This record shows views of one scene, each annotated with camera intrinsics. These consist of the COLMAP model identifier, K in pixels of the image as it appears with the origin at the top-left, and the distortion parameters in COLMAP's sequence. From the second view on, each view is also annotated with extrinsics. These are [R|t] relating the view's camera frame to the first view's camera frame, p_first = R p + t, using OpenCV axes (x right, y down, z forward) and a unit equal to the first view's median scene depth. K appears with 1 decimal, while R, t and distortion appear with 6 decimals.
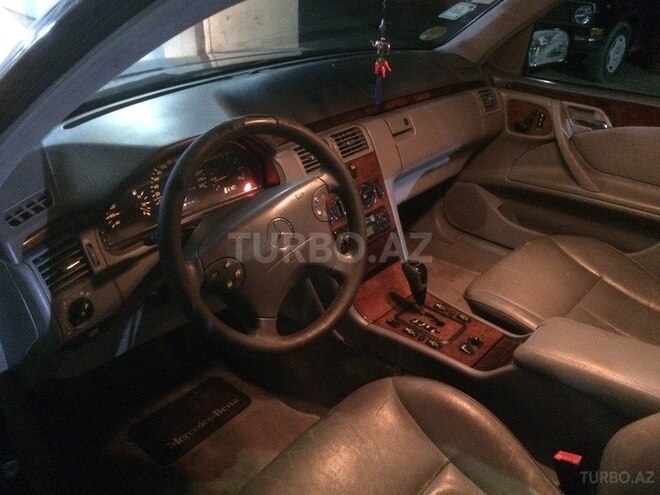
lens RADIAL K [[567.9, 0, 330.0], [0, 567.9, 247.5], [0, 0, 1]] dist [0.076837, -0.109763]
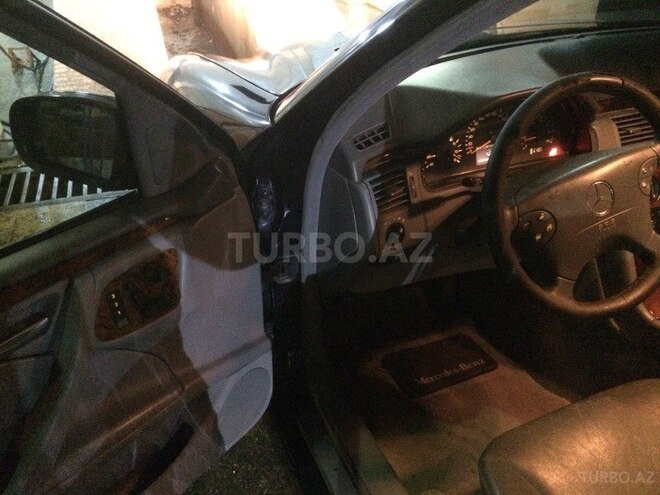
lens RADIAL K [[567.9, 0, 330.0], [0, 567.9, 247.5], [0, 0, 1]] dist [0.076837, -0.109763]
pose [[0.908264, 0.205252, -0.364594, -0.124394], [-0.192536, 0.978694, 0.071328, 0.074171], [0.371466, 0.005413, 0.928431, -0.076617]]
